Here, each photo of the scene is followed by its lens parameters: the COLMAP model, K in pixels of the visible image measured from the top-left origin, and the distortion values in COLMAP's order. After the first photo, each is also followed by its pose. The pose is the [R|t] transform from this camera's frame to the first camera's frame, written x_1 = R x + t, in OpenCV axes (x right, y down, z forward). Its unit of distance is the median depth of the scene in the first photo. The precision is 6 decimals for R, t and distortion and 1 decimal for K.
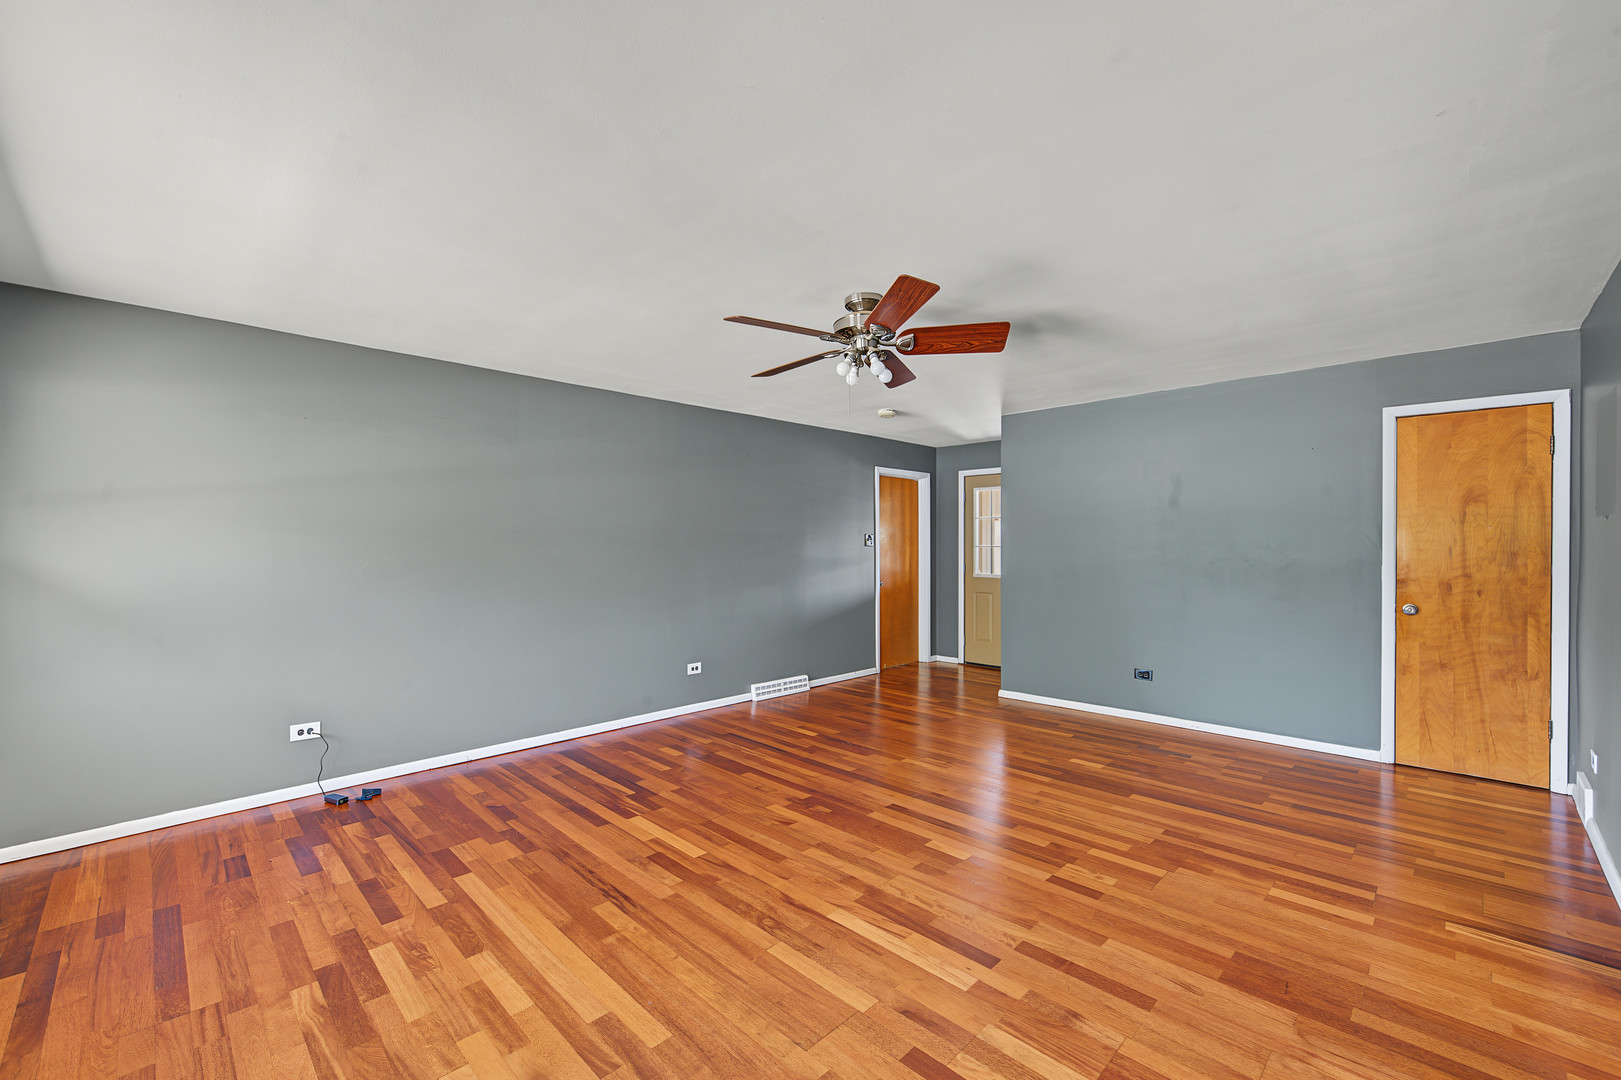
lens RADIAL K [[671.2, 0, 811.8], [0, 671.2, 544.4], [0, 0, 1]] dist [-0.000870, -0.000024]
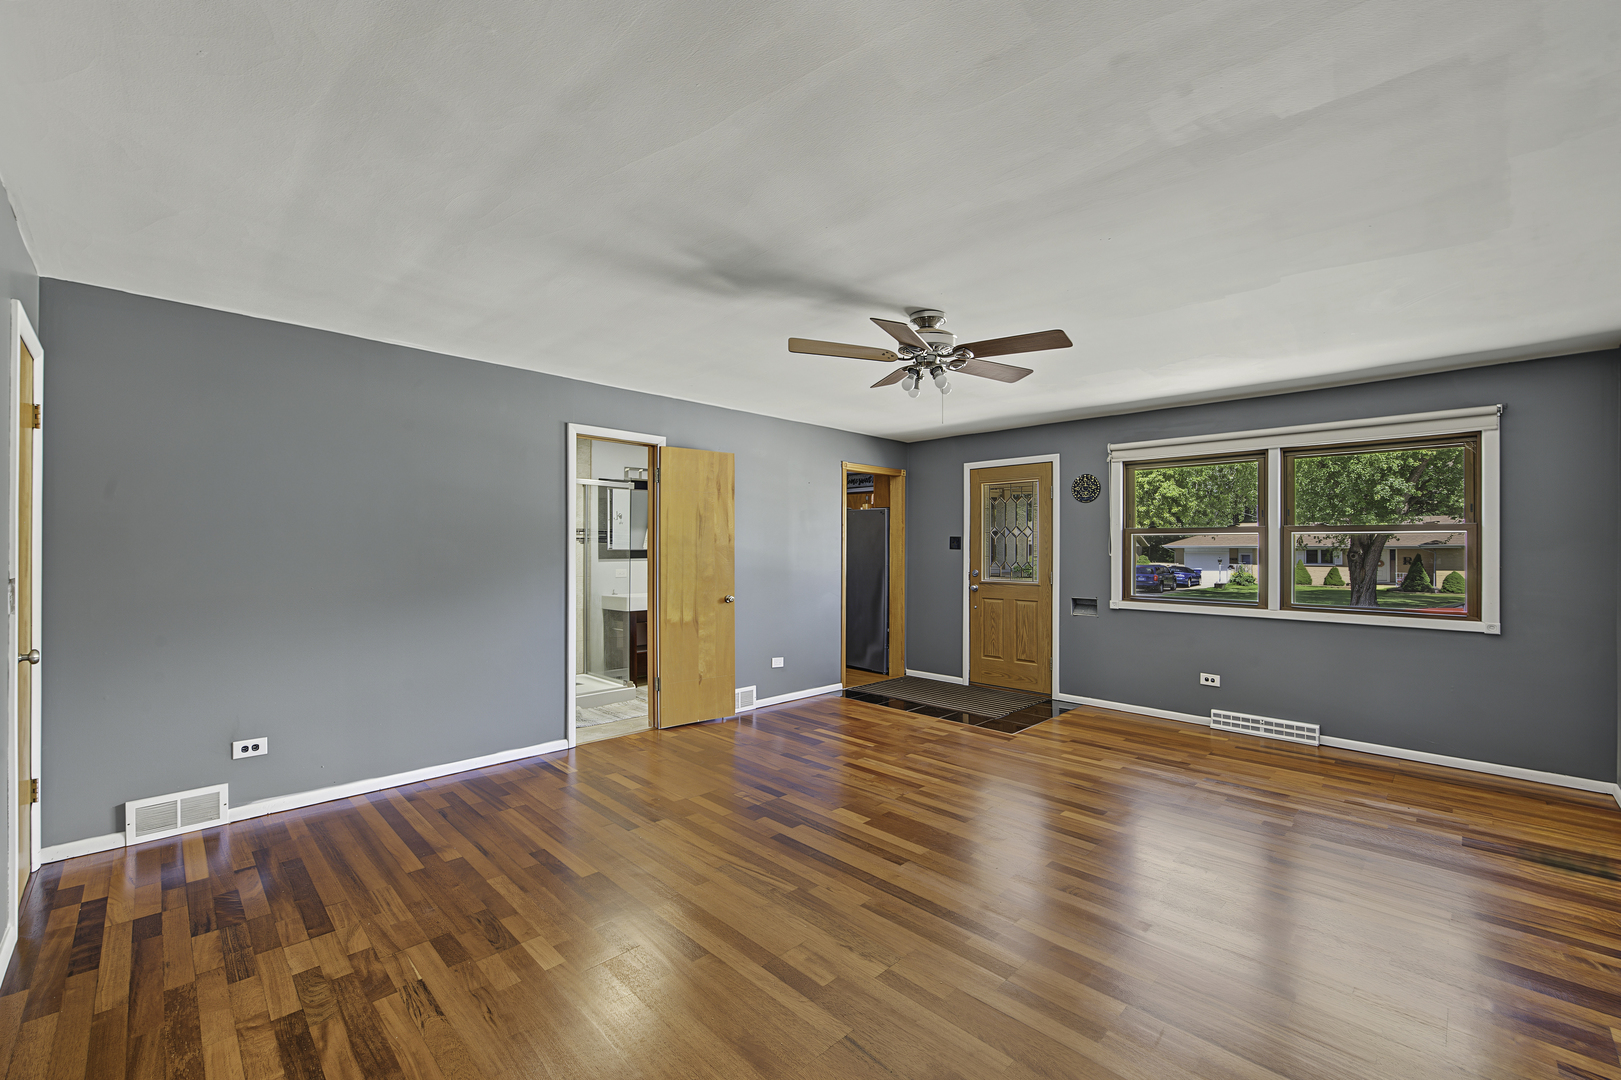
lens RADIAL K [[671.2, 0, 808.0], [0, 671.2, 541.0], [0, 0, 1]] dist [-0.000870, -0.000024]
pose [[-0.999829, -0.003358, 0.018165, 0.264639], [-0.003496, 0.999965, -0.007580, -0.002201], [-0.018139, -0.007642, -0.999806, 2.196221]]
